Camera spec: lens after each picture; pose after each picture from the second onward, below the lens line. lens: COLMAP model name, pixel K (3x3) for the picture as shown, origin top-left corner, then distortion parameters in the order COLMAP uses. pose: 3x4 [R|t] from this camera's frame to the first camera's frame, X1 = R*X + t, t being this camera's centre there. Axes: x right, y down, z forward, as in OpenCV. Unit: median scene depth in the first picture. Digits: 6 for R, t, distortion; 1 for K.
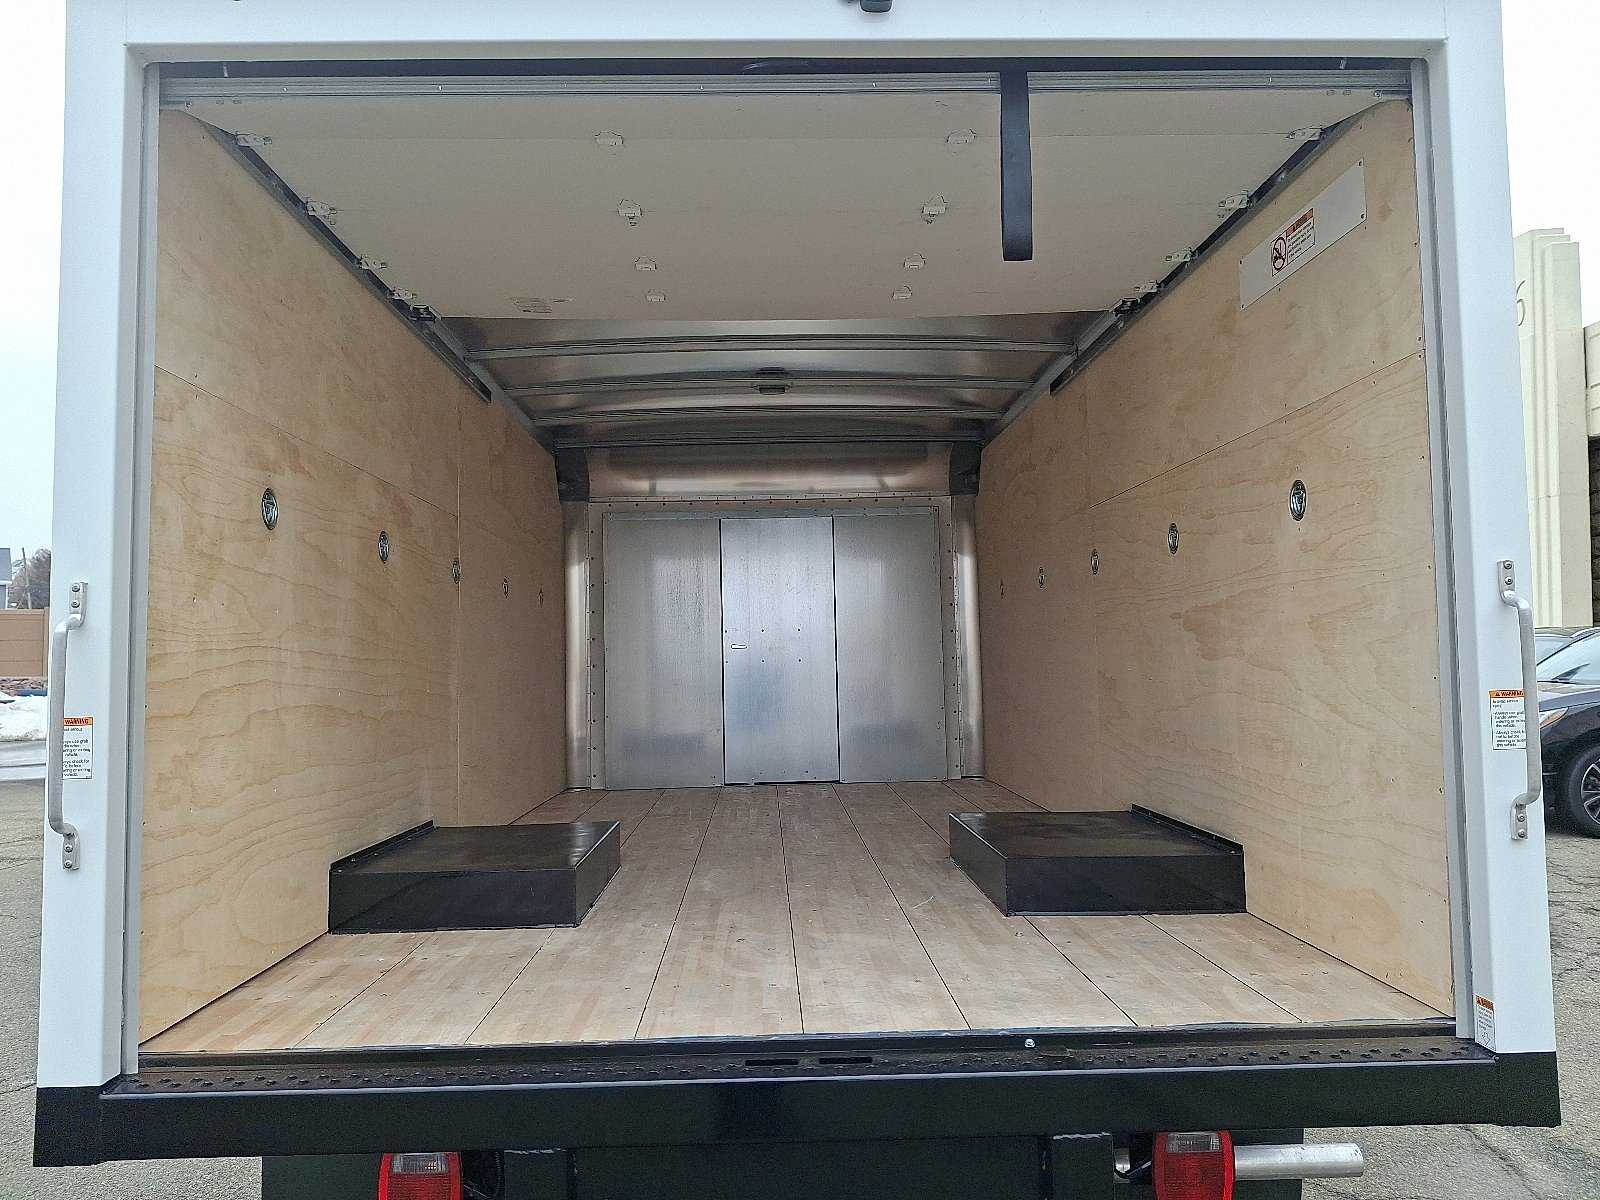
lens RADIAL K [[1213.6, 0, 796.3], [0, 1213.6, 606.9], [0, 0, 1]] dist [0.028145, -0.015268]
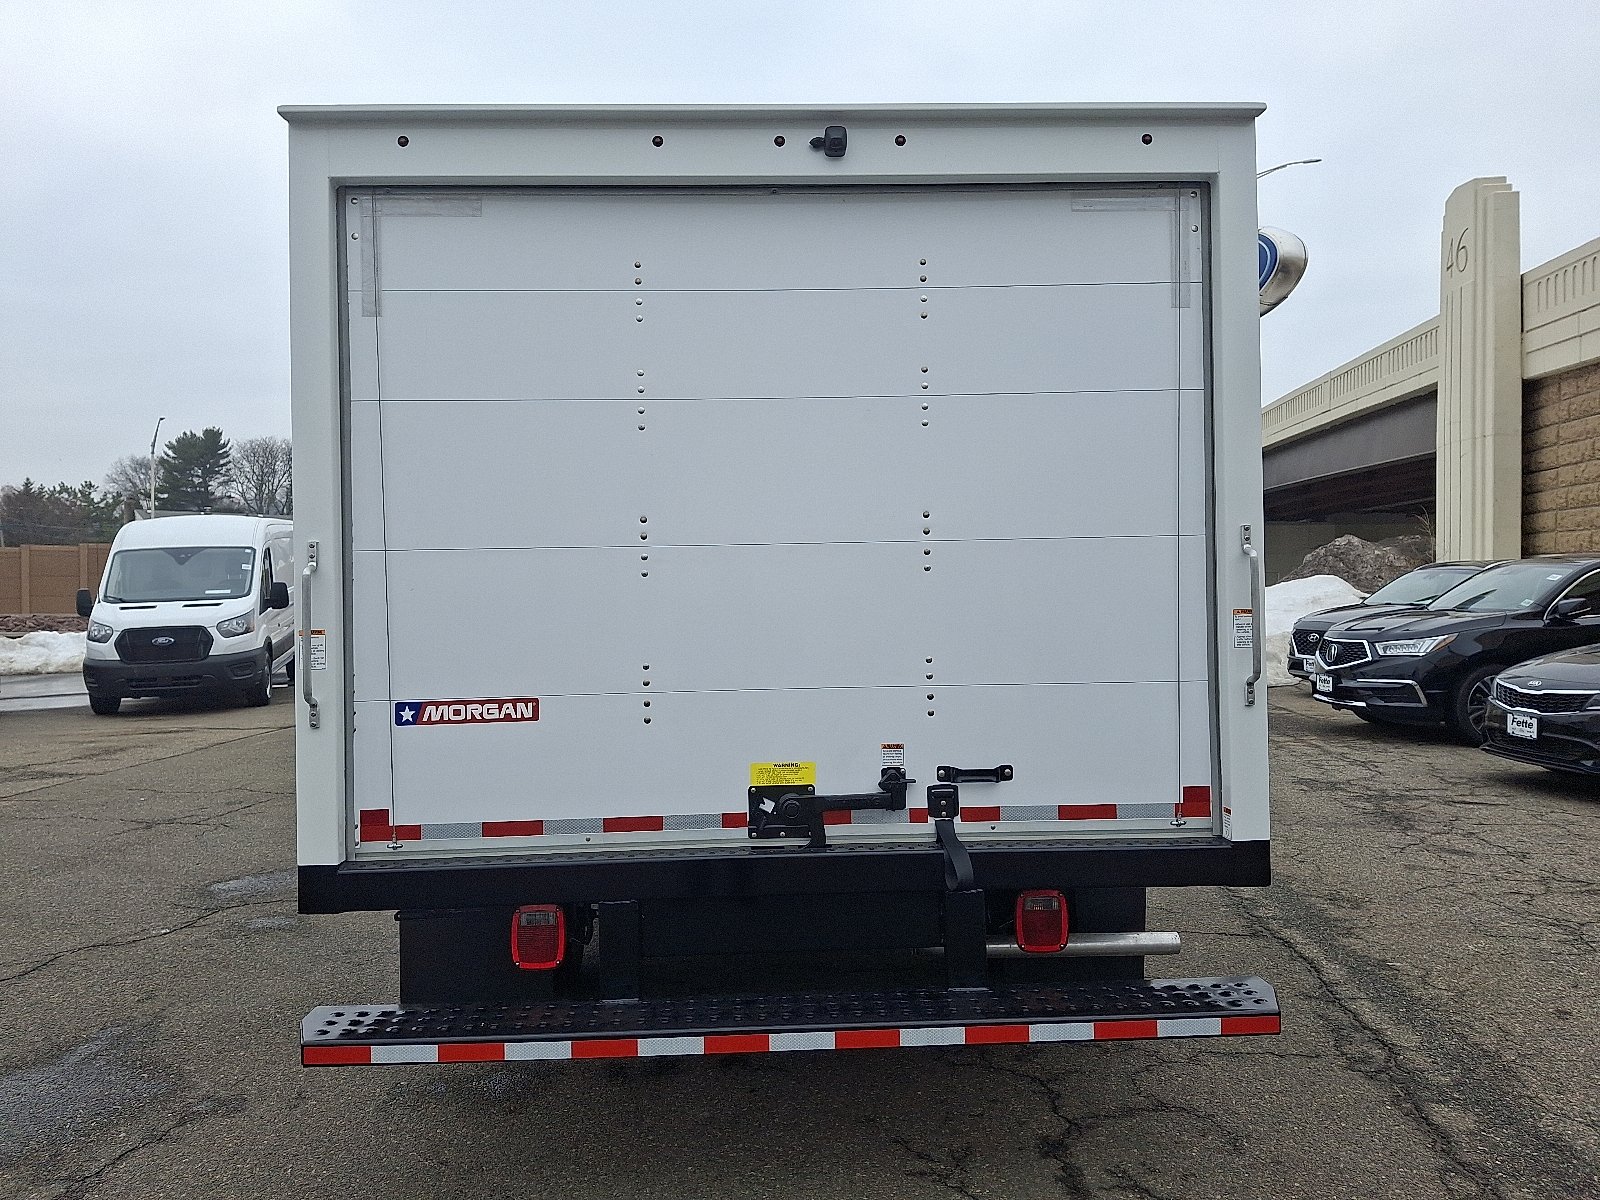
lens RADIAL K [[1144.9, 0, 800.0], [0, 1144.9, 598.7], [0, 0, 1]] dist [0.065117, -0.011435]
pose [[0.999715, -0.004067, 0.023539, -0.011117], [0.002943, 0.998863, 0.047587, -0.015494], [-0.023706, -0.047504, 0.998590, -0.438895]]
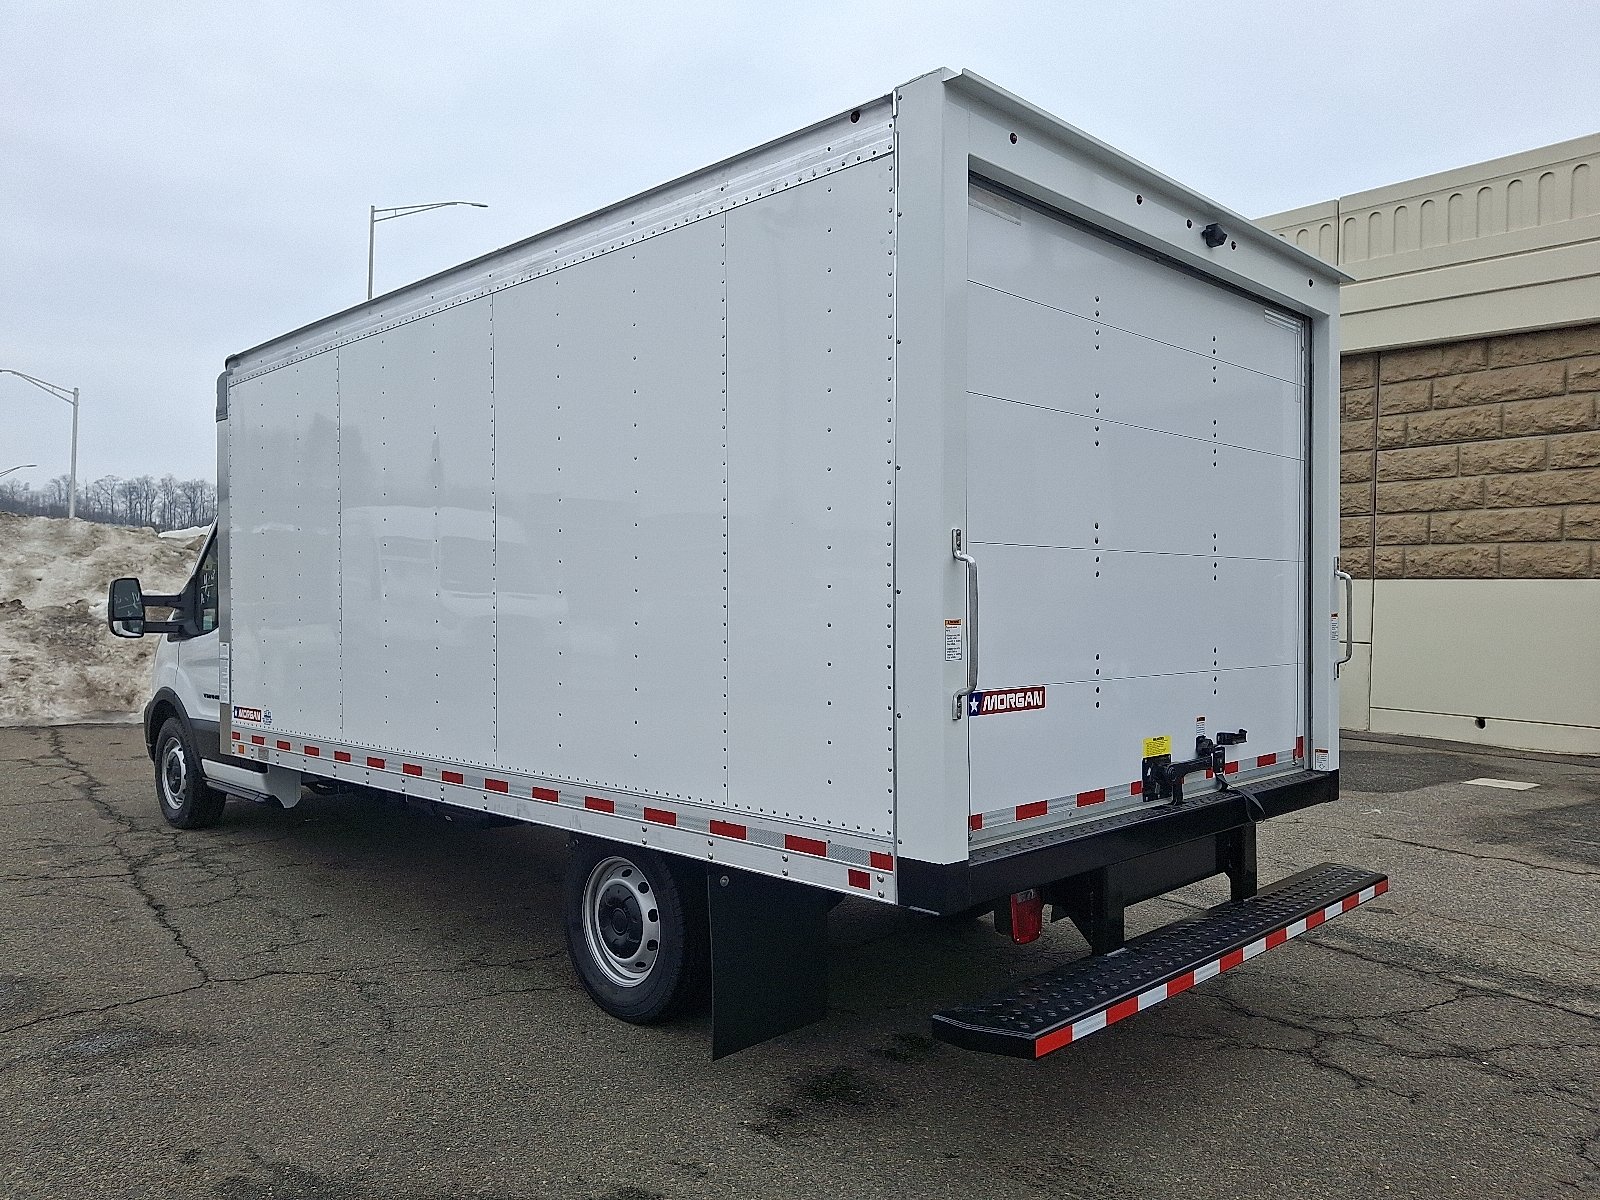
lens RADIAL K [[1213.6, 0, 805.9], [0, 1213.6, 604.1], [0, 0, 1]] dist [0.028145, -0.015268]
pose [[0.716685, 0.017416, 0.697180, -1.637041], [-0.059095, 0.997609, 0.035828, 0.027238], [-0.694889, -0.066878, 0.716001, 0.062820]]
